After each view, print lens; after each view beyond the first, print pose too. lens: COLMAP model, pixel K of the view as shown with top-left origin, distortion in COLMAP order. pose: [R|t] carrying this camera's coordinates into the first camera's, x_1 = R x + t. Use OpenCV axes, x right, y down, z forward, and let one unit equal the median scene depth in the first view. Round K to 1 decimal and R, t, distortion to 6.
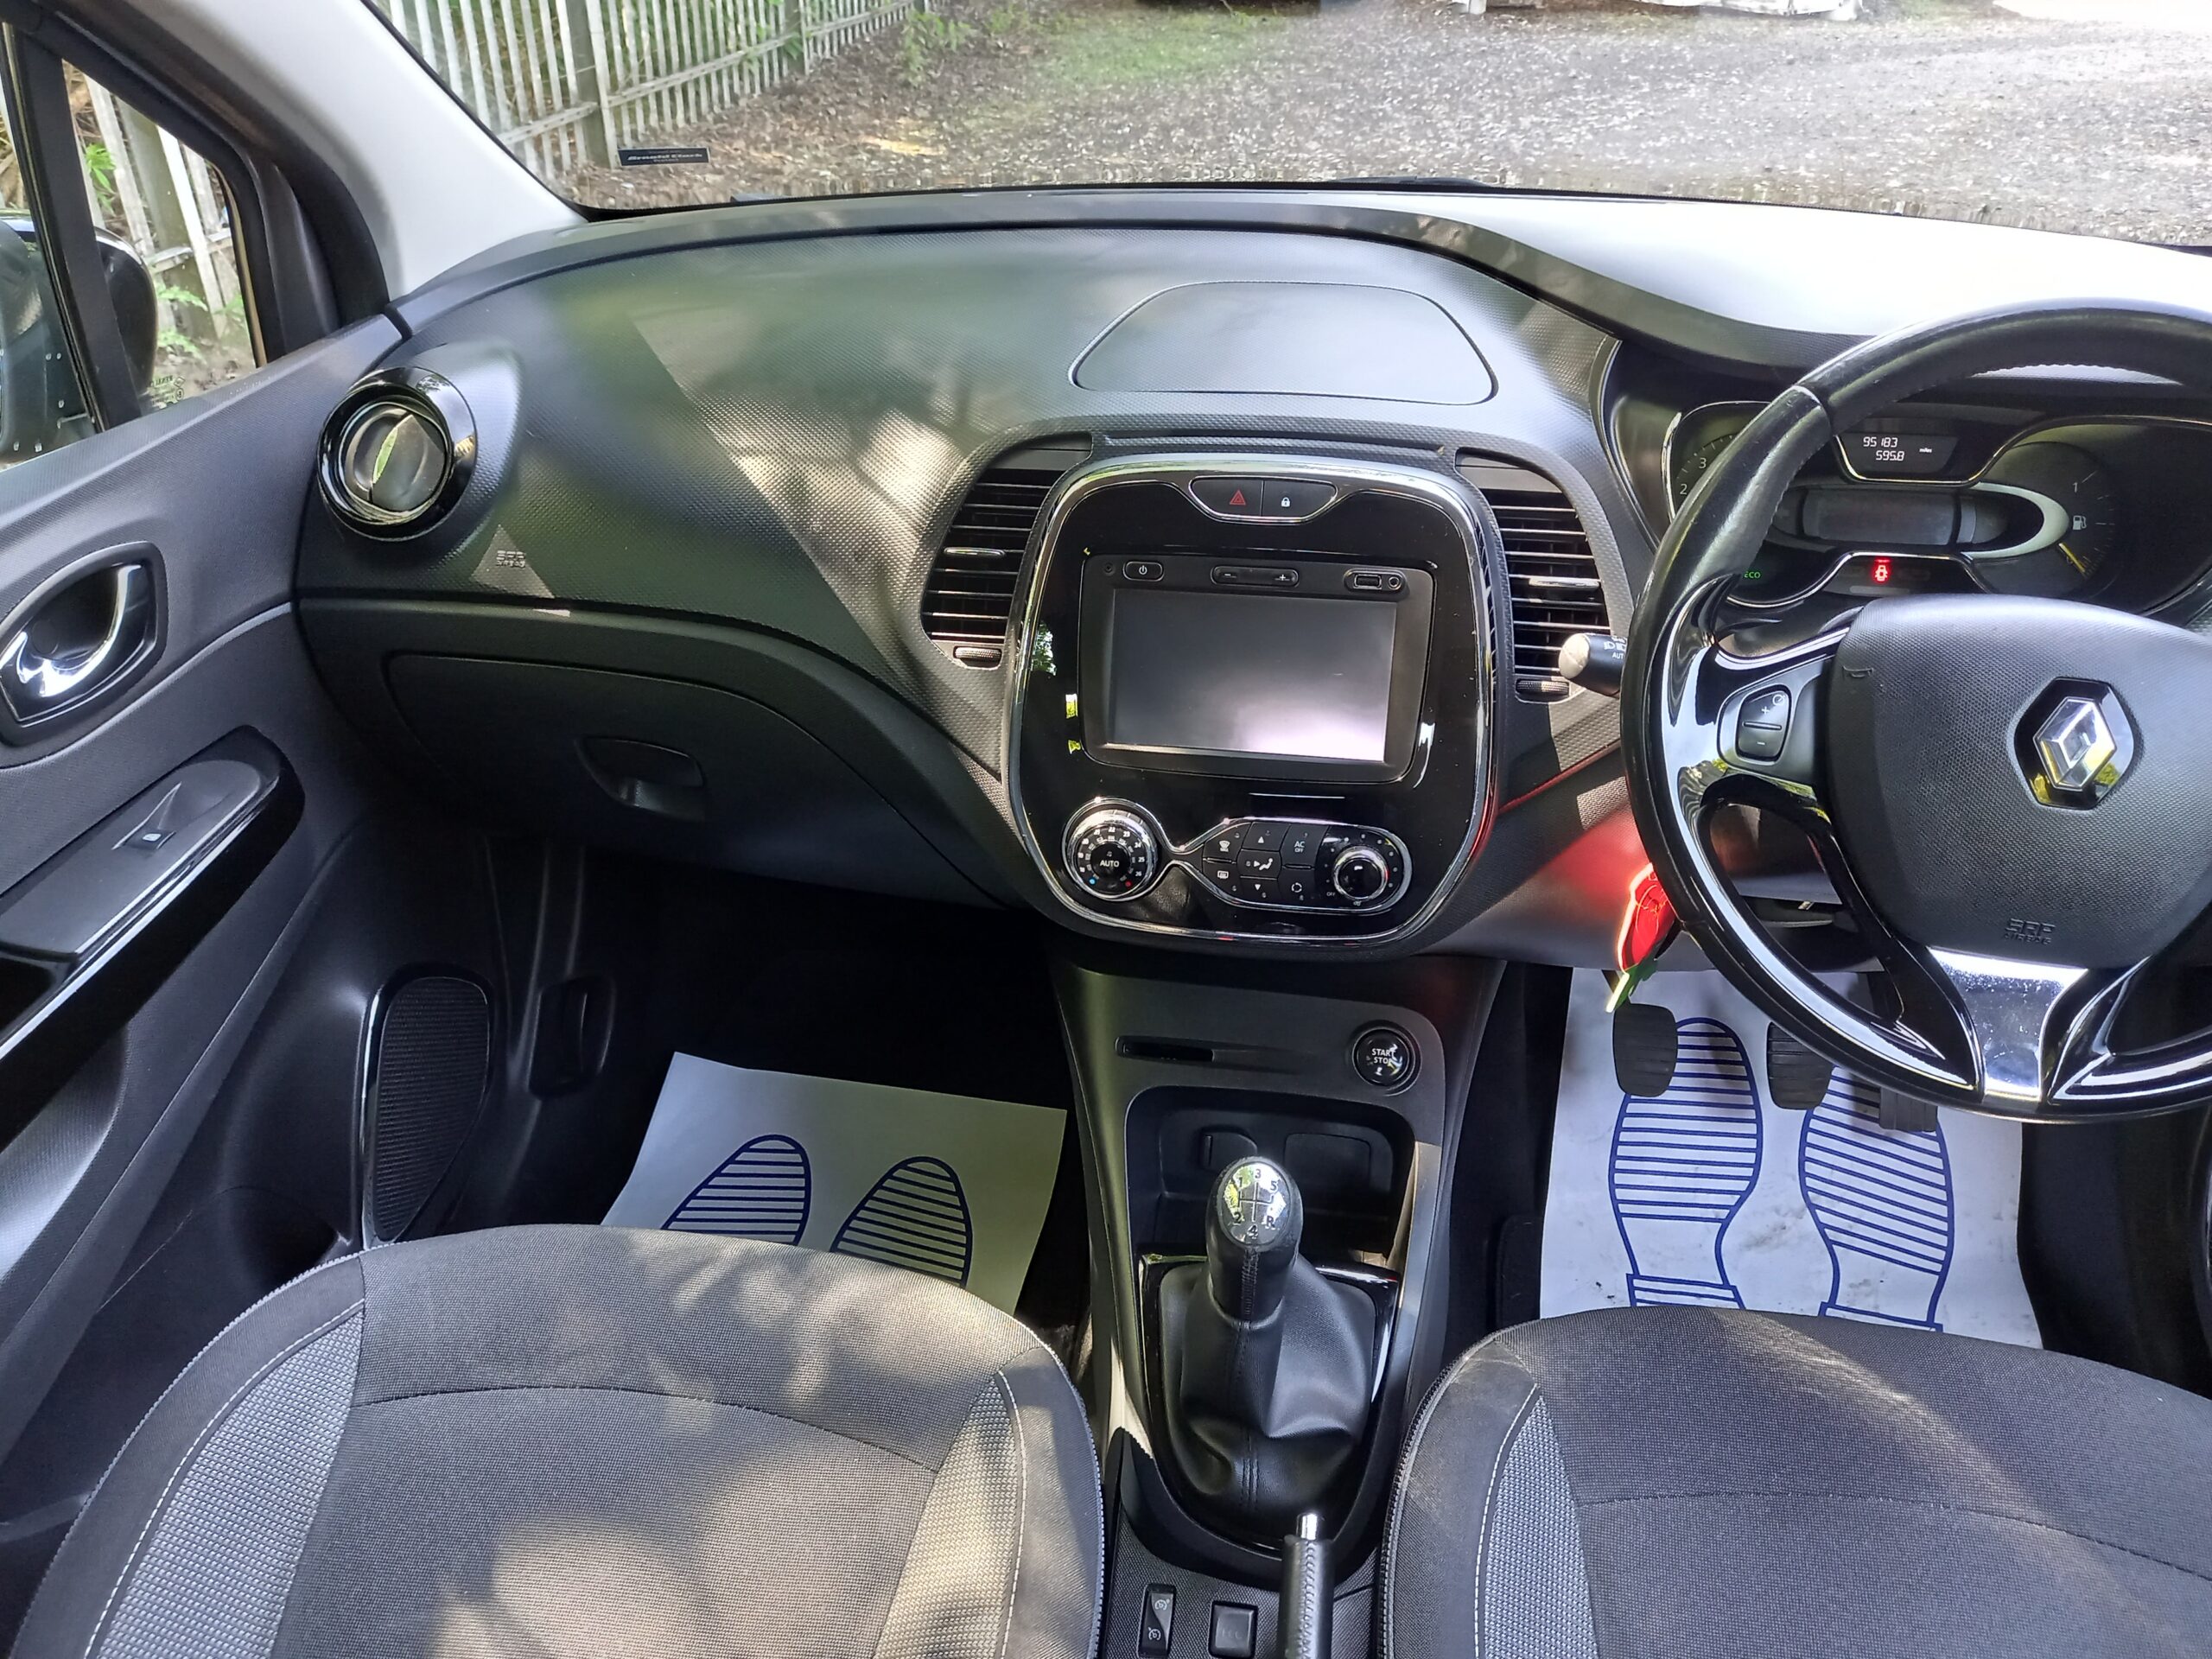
lens RADIAL K [[1632.0, 0, 1096.2], [0, 1632.0, 839.6], [0, 0, 1]] dist [0.049060, -0.049392]
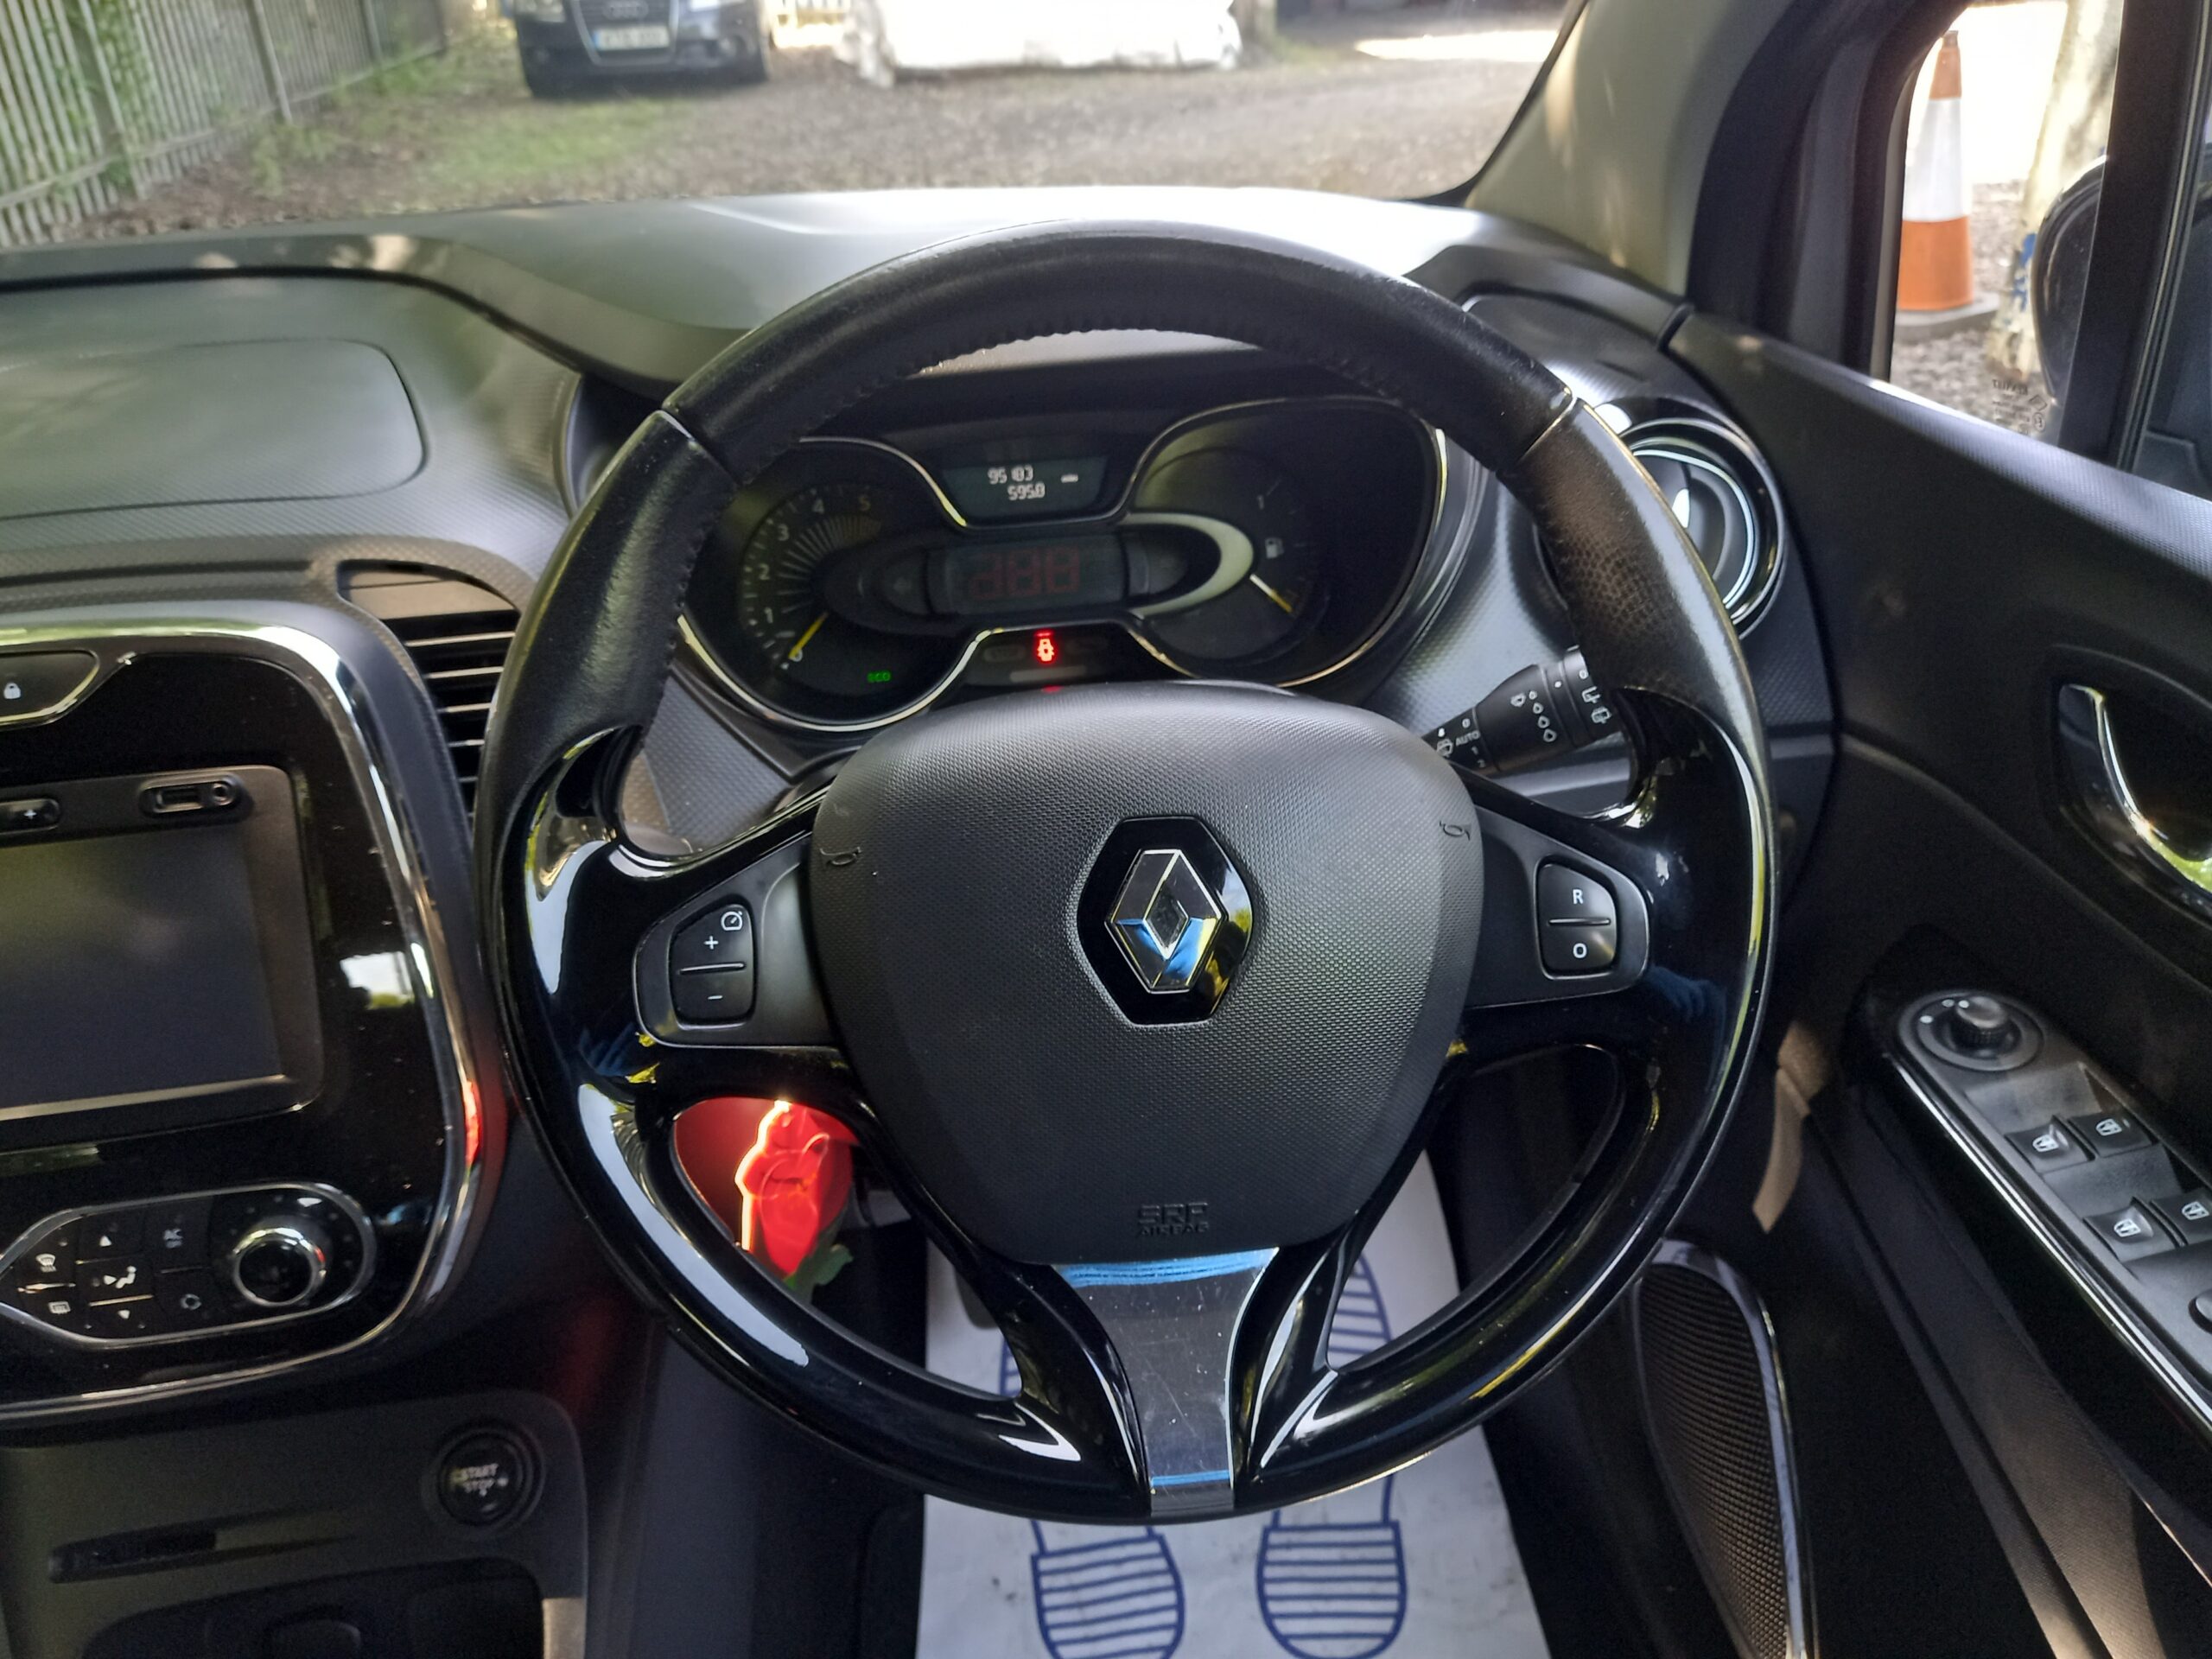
lens RADIAL K [[1655.6, 0, 1102.9], [0, 1655.6, 835.9], [0, 0, 1]] dist [0.038382, -0.044797]
pose [[0.952611, -0.179075, 0.245894, 0.224856], [0.191214, 0.981198, -0.026208, -0.041282], [-0.236578, 0.071984, 0.968942, 0.209947]]
